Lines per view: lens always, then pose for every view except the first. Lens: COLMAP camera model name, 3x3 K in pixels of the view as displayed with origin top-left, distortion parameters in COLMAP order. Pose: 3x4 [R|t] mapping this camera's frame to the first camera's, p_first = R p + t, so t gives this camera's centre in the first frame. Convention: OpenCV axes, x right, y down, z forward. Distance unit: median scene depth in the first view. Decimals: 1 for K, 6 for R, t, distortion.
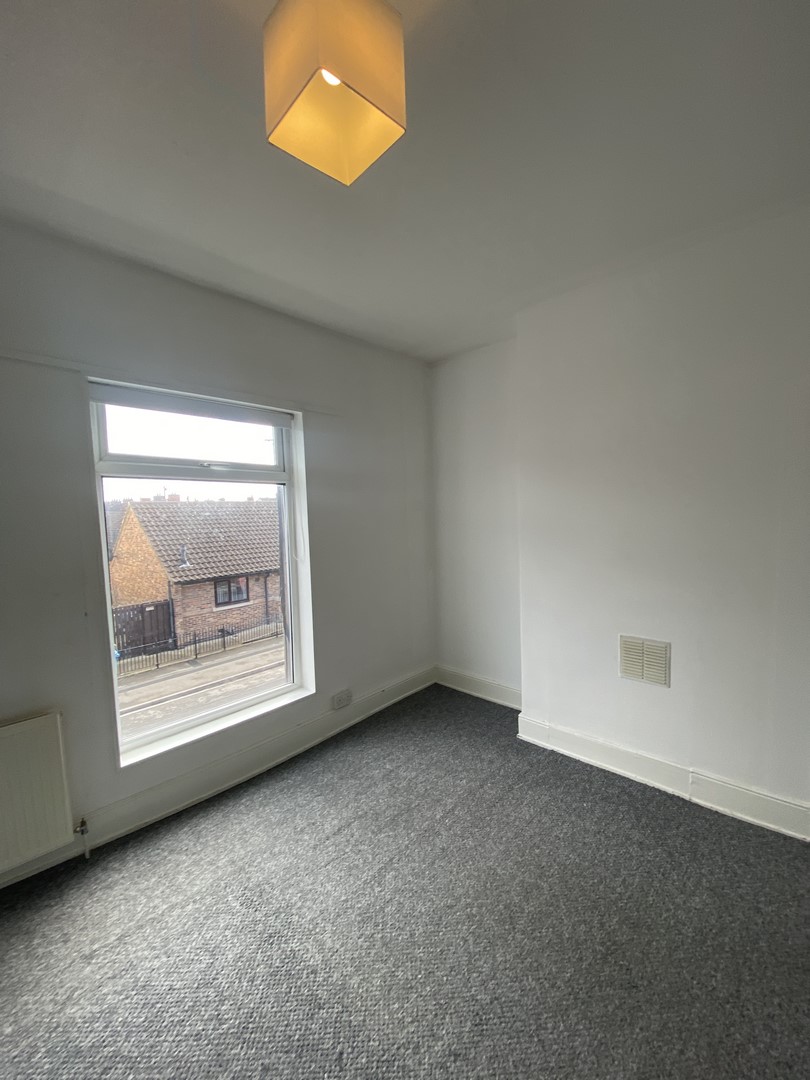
lens RADIAL K [[439.0, 0, 405.0], [0, 439.0, 540.0], [0, 0, 1]] dist [0.001288, -0.012817]
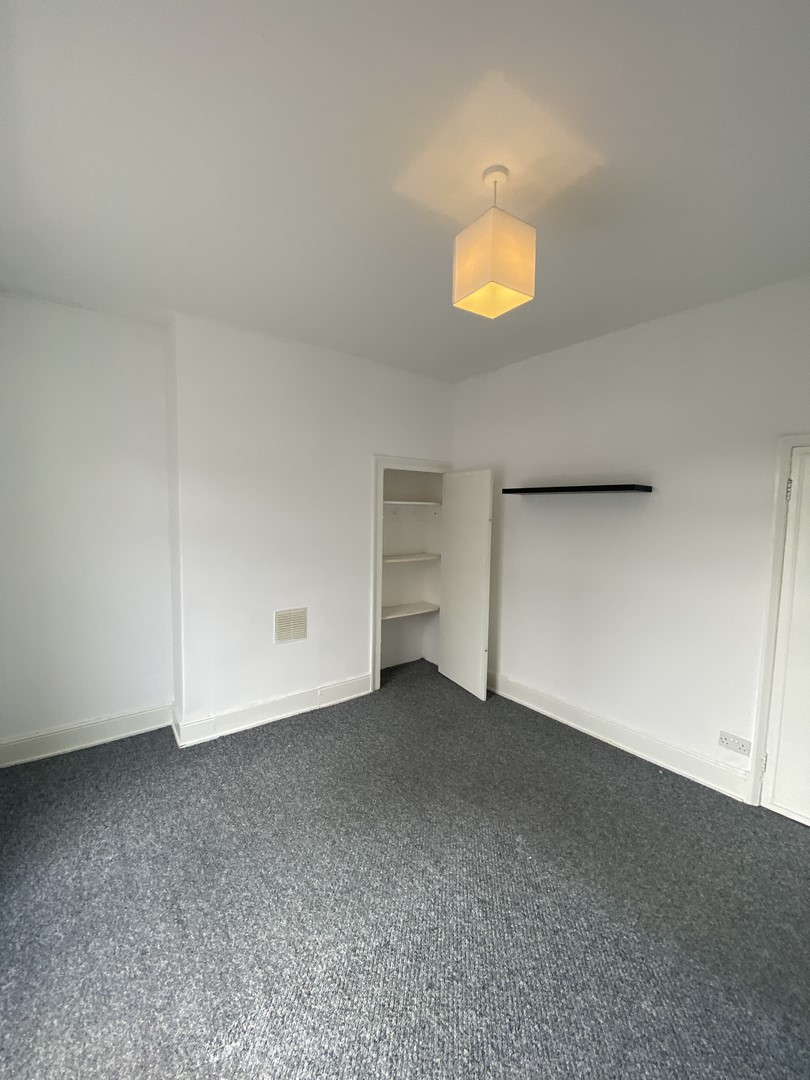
lens RADIAL K [[439.0, 0, 405.0], [0, 439.0, 540.0], [0, 0, 1]] dist [0.001288, -0.012817]
pose [[0.176497, -0.048888, 0.983086, -0.751392], [0.056499, 0.997622, 0.039467, -0.026529], [-0.982678, 0.048577, 0.178839, 0.403893]]
